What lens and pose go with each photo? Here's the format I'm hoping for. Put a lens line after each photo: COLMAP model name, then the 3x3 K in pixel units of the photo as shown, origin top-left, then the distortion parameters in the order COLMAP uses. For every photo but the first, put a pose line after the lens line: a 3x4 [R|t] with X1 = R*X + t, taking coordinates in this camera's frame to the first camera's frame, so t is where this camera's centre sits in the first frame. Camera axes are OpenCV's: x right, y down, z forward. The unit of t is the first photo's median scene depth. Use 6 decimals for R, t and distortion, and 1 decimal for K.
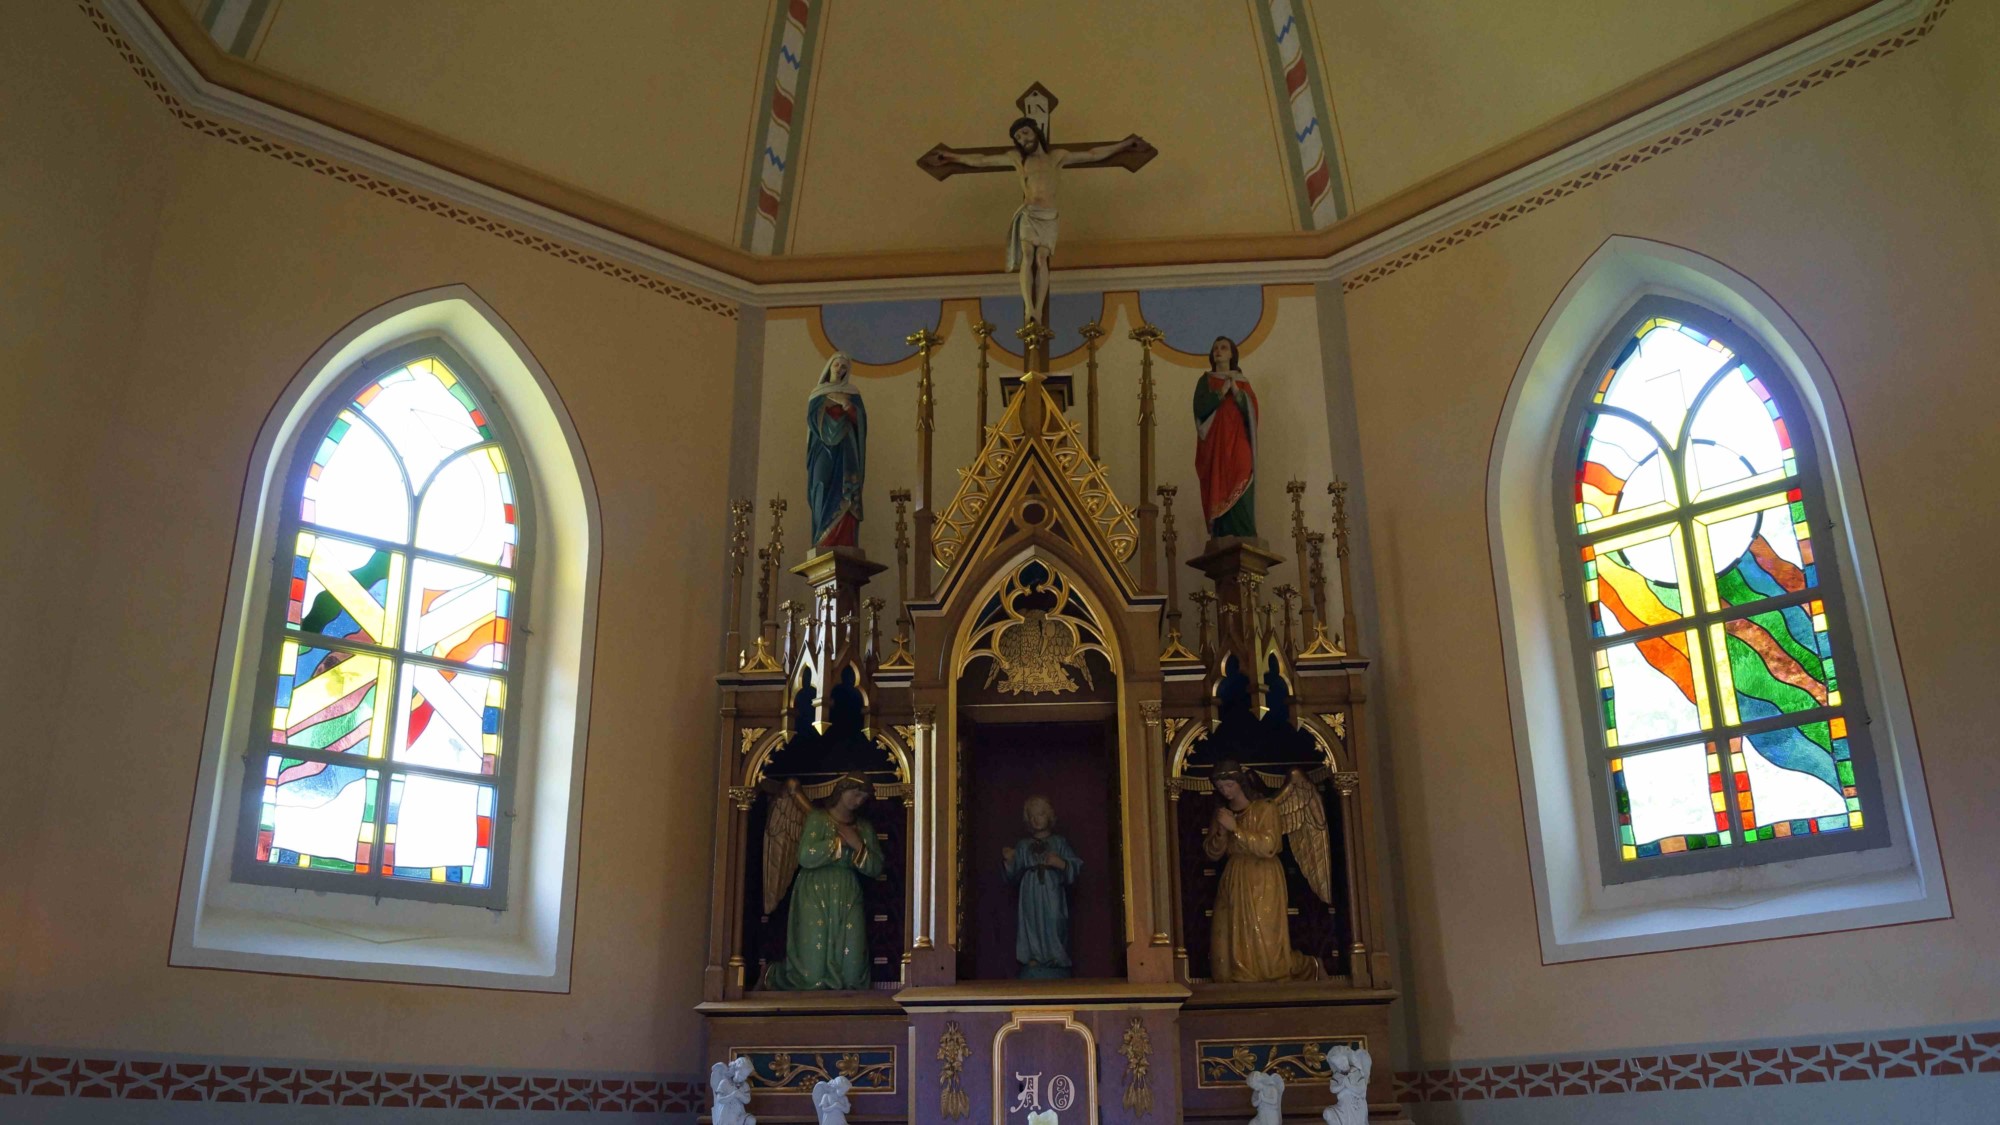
lens RADIAL K [[1555.5, 0, 984.3], [0, 1555.5, 563.4], [0, 0, 1]] dist [-0.089425, 0.016226]
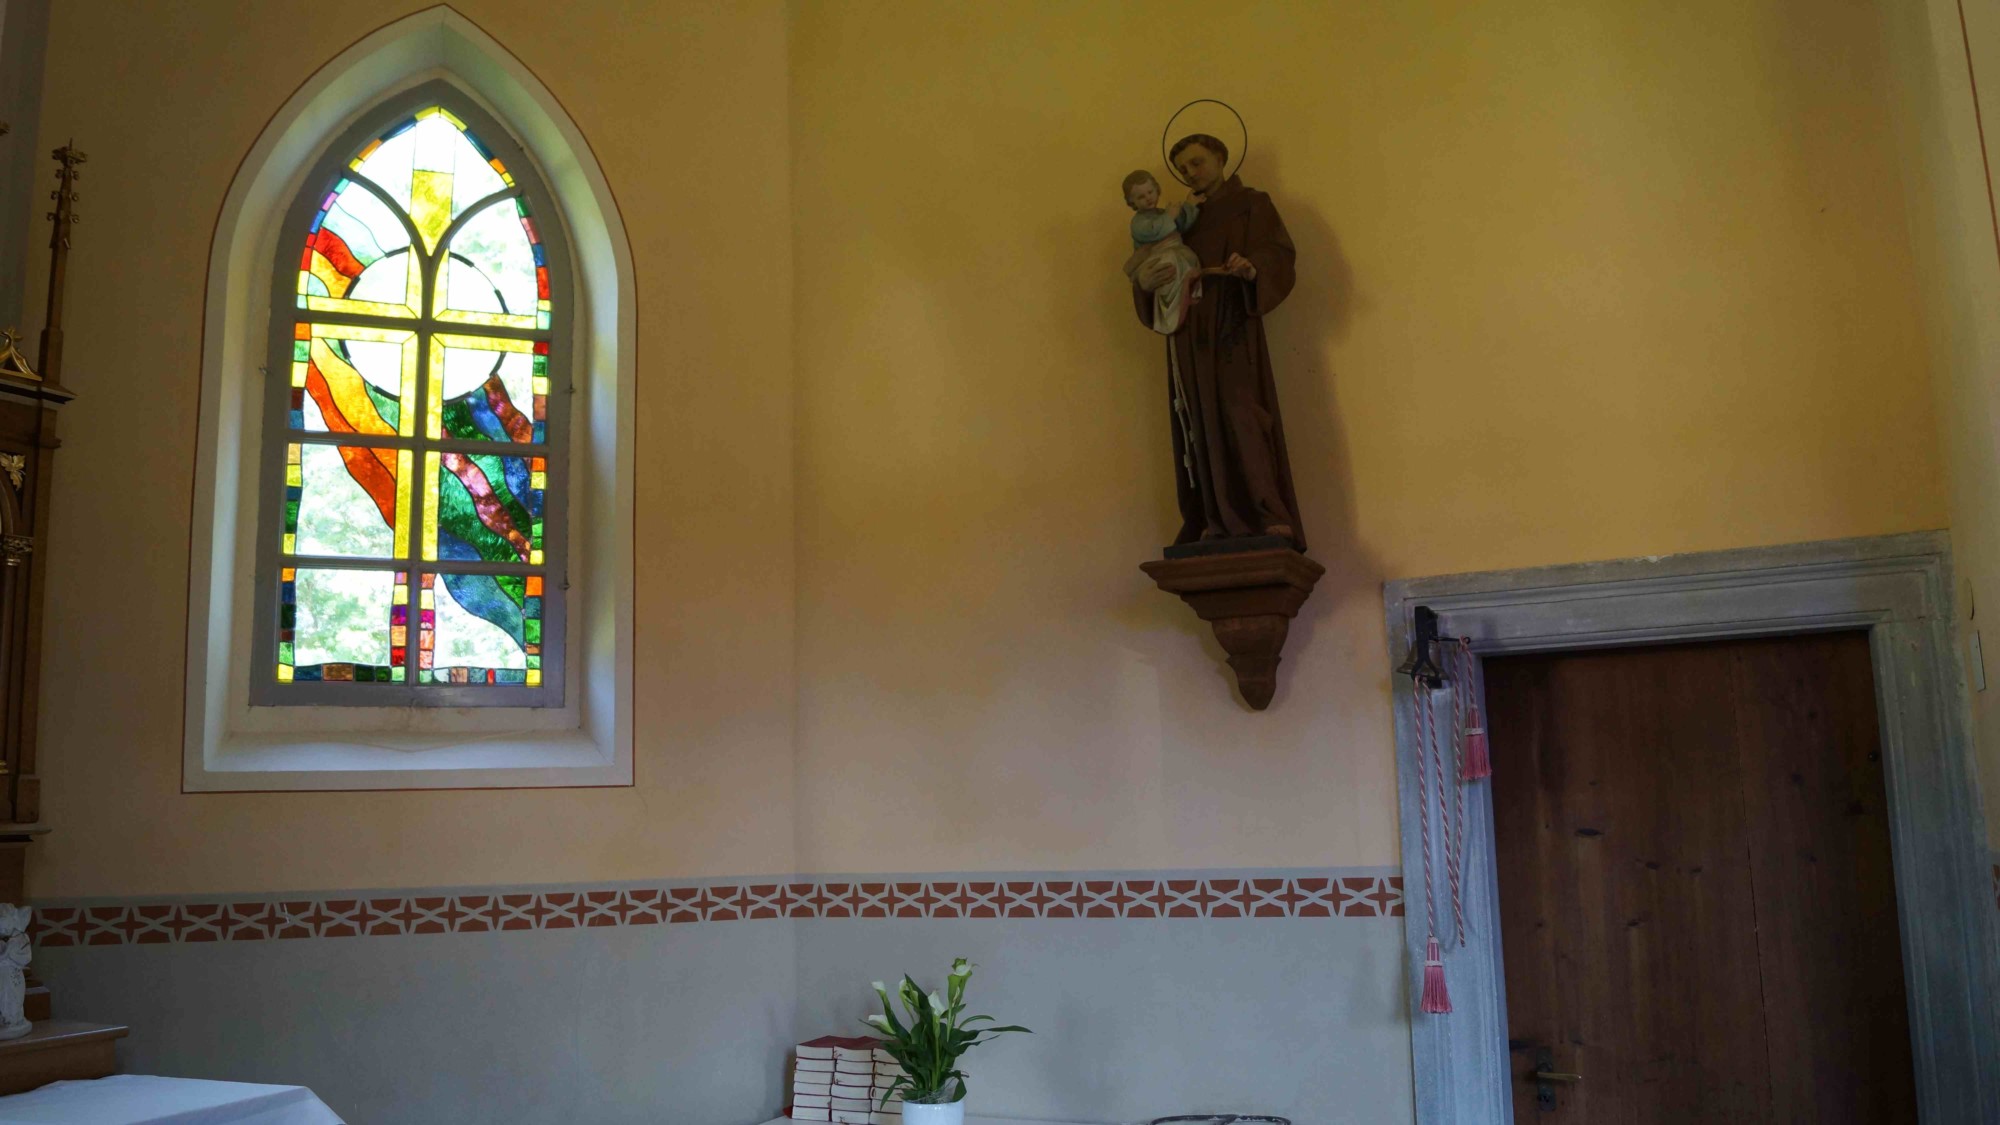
lens RADIAL K [[1555.5, 0, 984.3], [0, 1555.5, 563.4], [0, 0, 1]] dist [-0.089425, 0.016226]
pose [[0.383209, 0.140939, 0.912846, -0.249610], [-0.298964, 0.954016, -0.021792, 0.024114], [-0.873940, -0.264557, 0.407723, 0.289569]]
